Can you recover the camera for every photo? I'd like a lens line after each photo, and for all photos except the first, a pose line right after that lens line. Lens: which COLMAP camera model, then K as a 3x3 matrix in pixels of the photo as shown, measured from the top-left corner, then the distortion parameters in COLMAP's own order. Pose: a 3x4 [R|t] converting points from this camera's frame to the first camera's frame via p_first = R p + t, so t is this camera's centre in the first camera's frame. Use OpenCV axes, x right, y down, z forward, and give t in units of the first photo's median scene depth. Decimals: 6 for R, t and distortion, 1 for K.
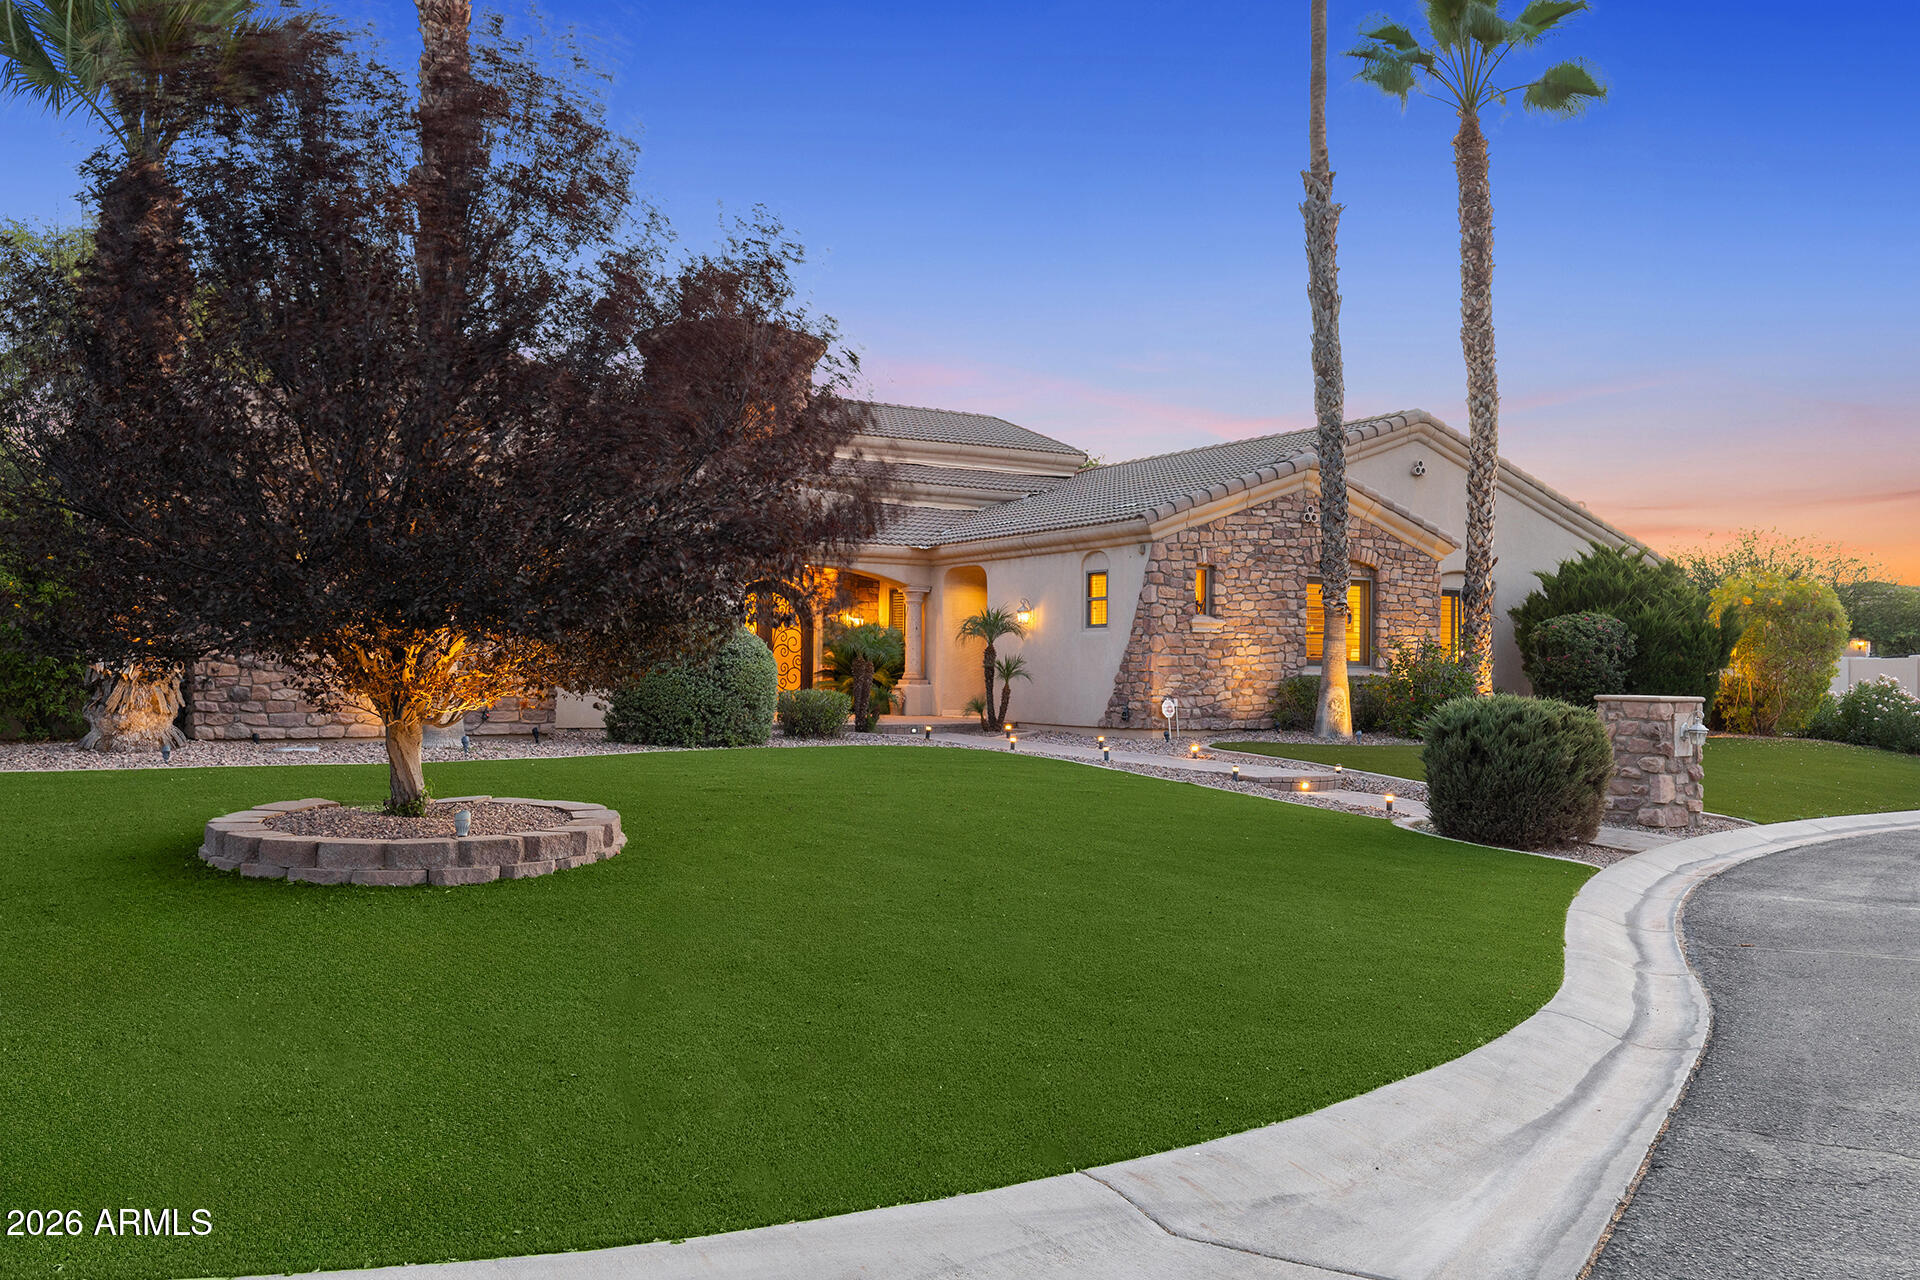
lens RADIAL K [[1578.3, 0, 966.2], [0, 1578.3, 818.7], [0, 0, 1]] dist [-0.023397, -0.004194]
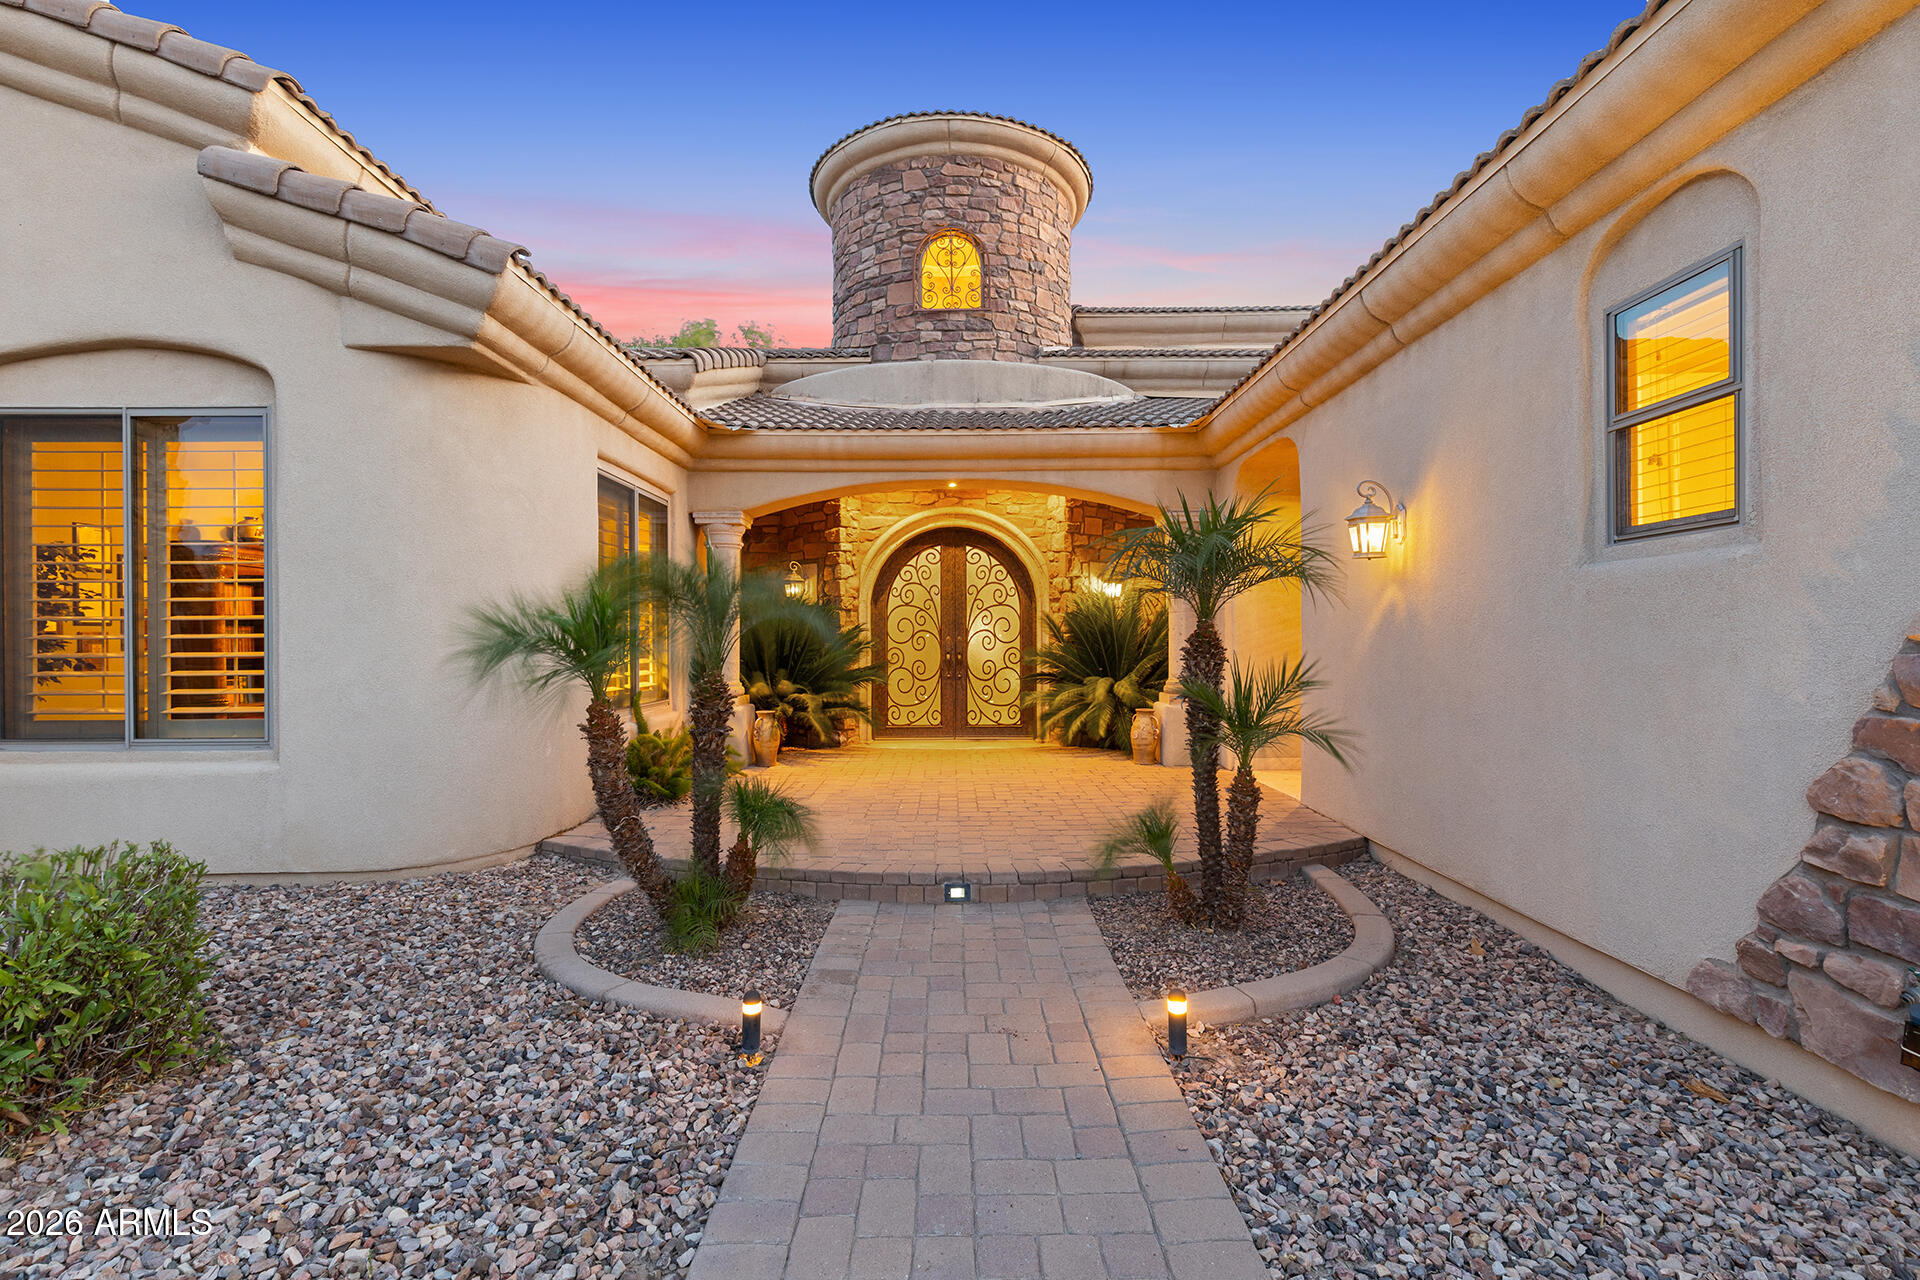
lens RADIAL K [[913.7, 0, 924.3], [0, 913.7, 650.4], [0, 0, 1]] dist [0.021270, 0.000151]
pose [[0.845199, -0.008932, -0.534377, 0.064642], [-0.036862, 0.996505, -0.074960, -0.092634], [0.533179, 0.083054, 0.841916, 0.848016]]
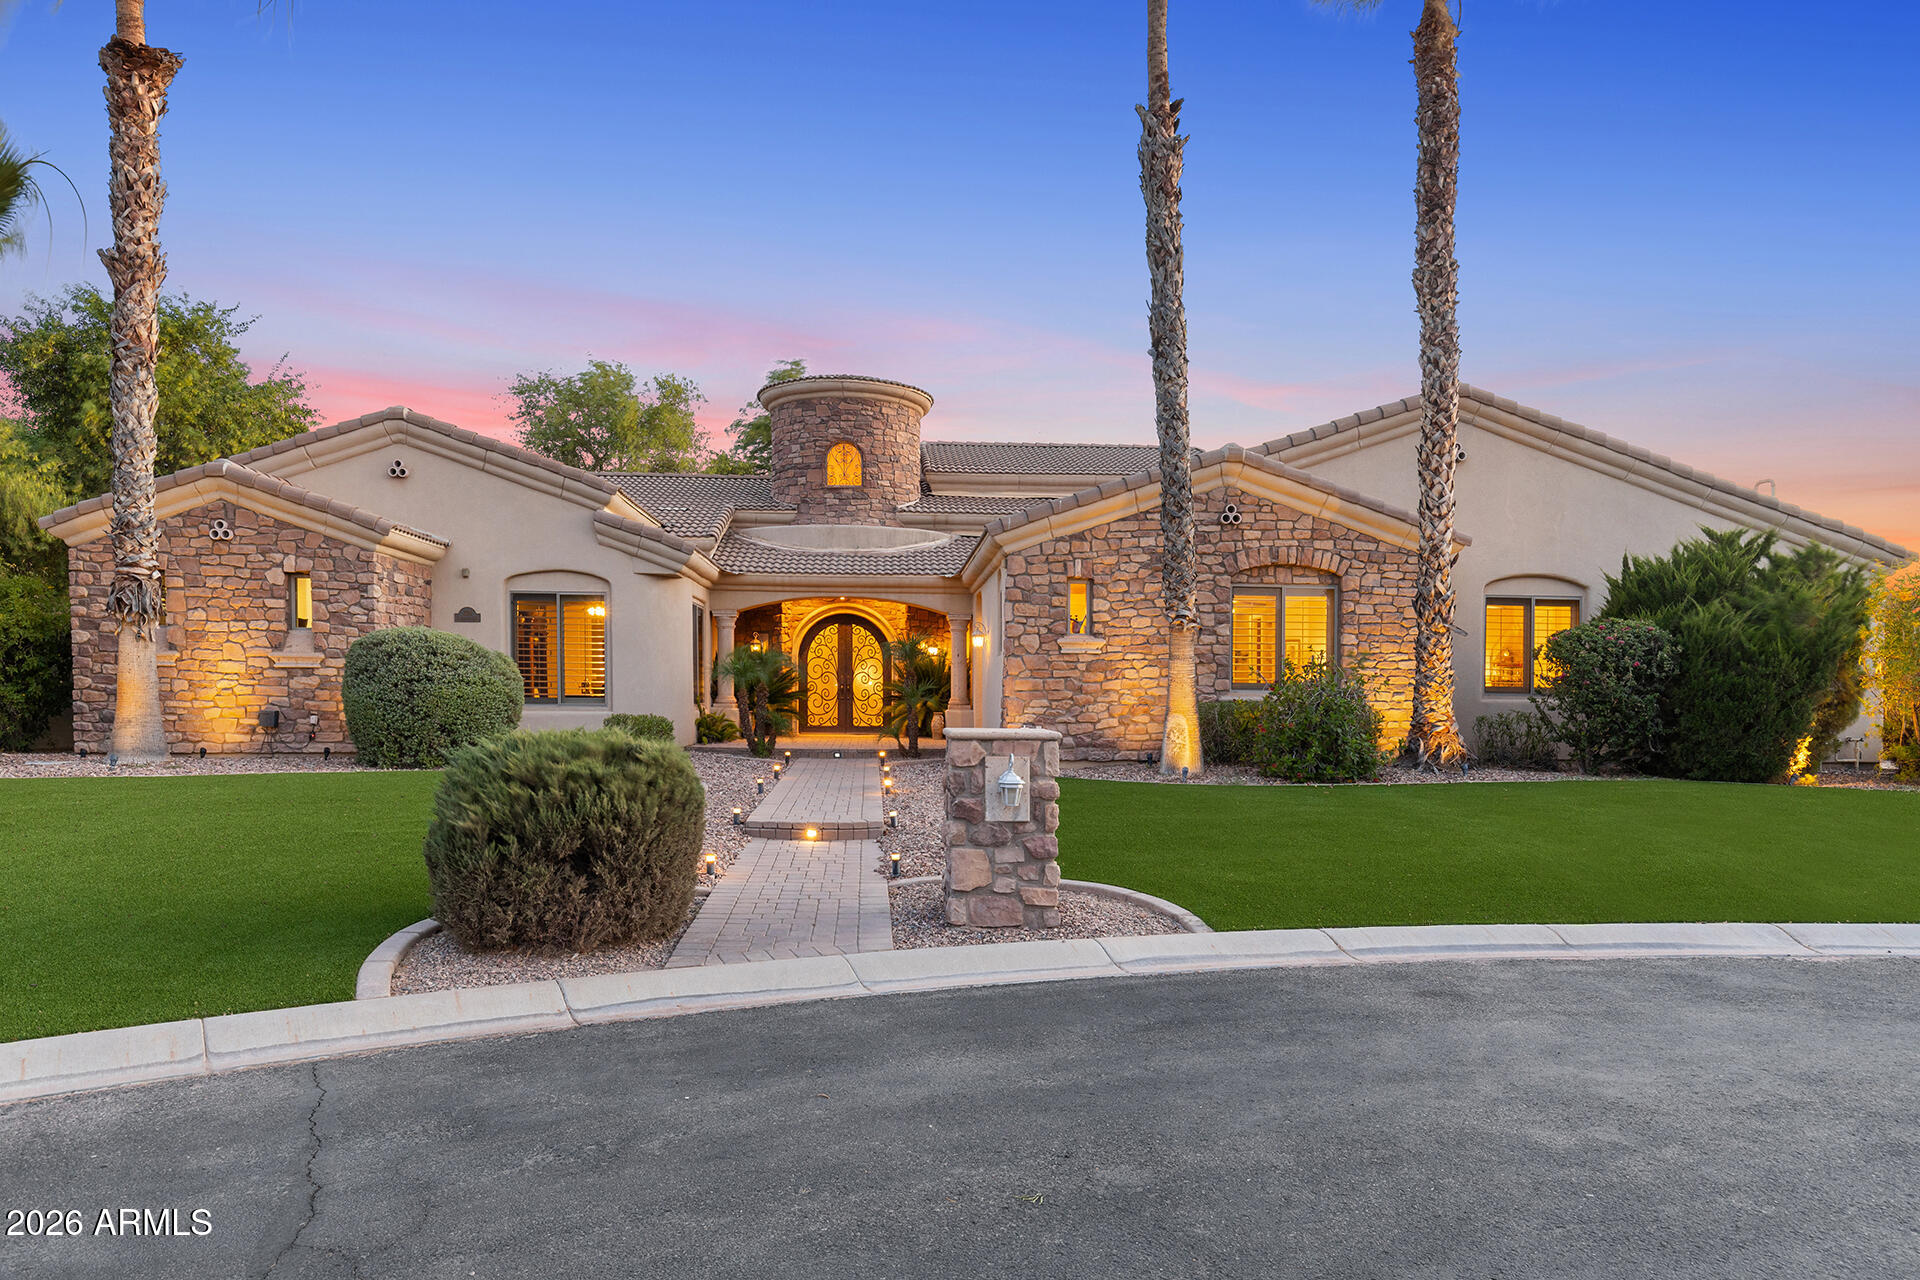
lens RADIAL K [[1265.6, 0, 953.1], [0, 1265.6, 832.8], [0, 0, 1]] dist [0.007740, -0.013346]
pose [[0.891352, 0.046722, -0.450897, 0.411145], [-0.040992, 0.998907, 0.022471, -0.027893], [0.451454, -0.001546, 0.892293, 0.312094]]
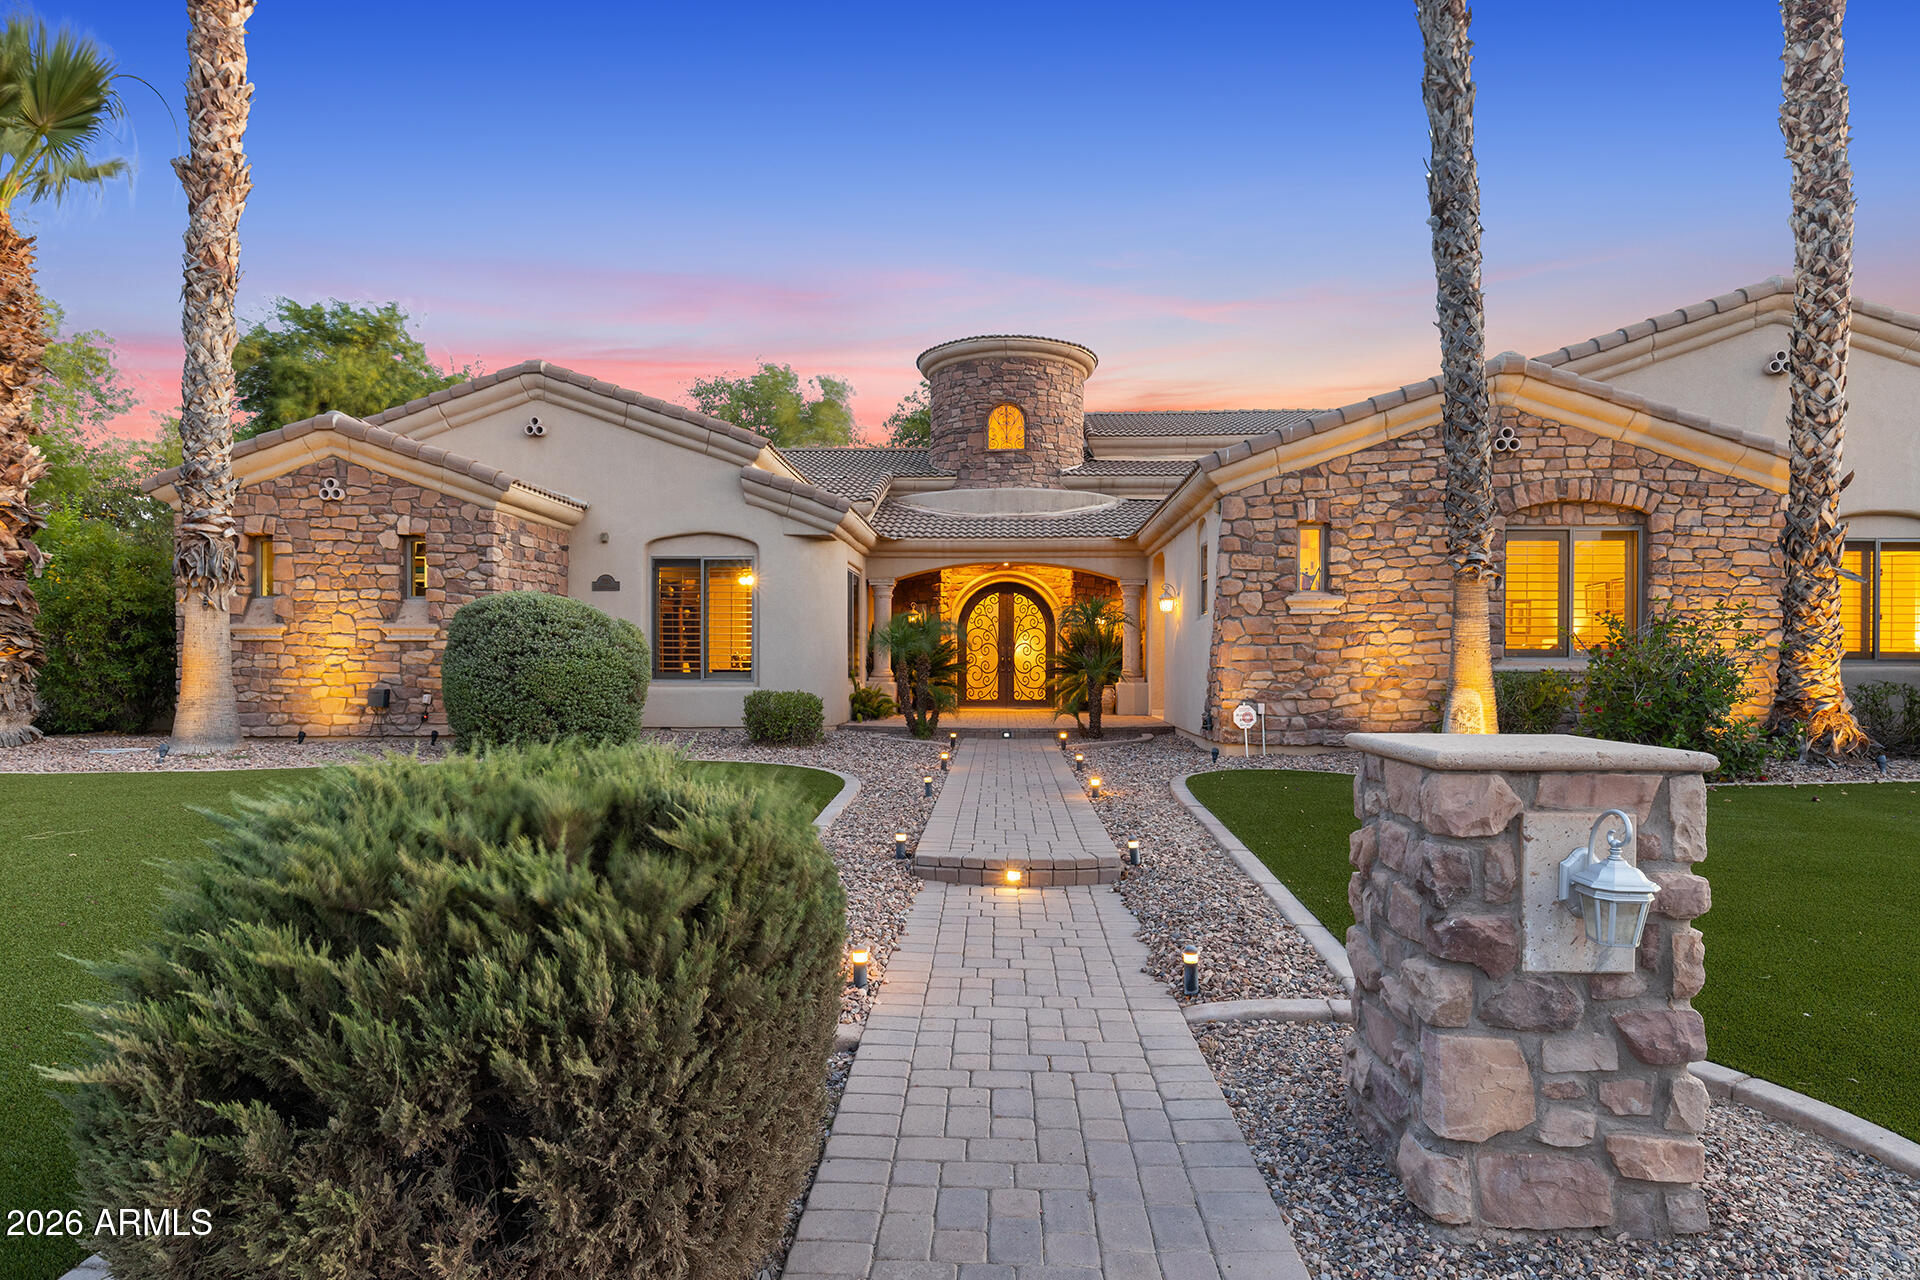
lens RADIAL K [[1082.6, 0, 949.8], [0, 1082.6, 738.9], [0, 0, 1]] dist [0.002708, -0.001392]
pose [[0.834968, 0.027976, -0.549587, 0.283972], [-0.043662, 0.998926, -0.015486, -0.043729], [0.548564, 0.036926, 0.835293, 0.476809]]
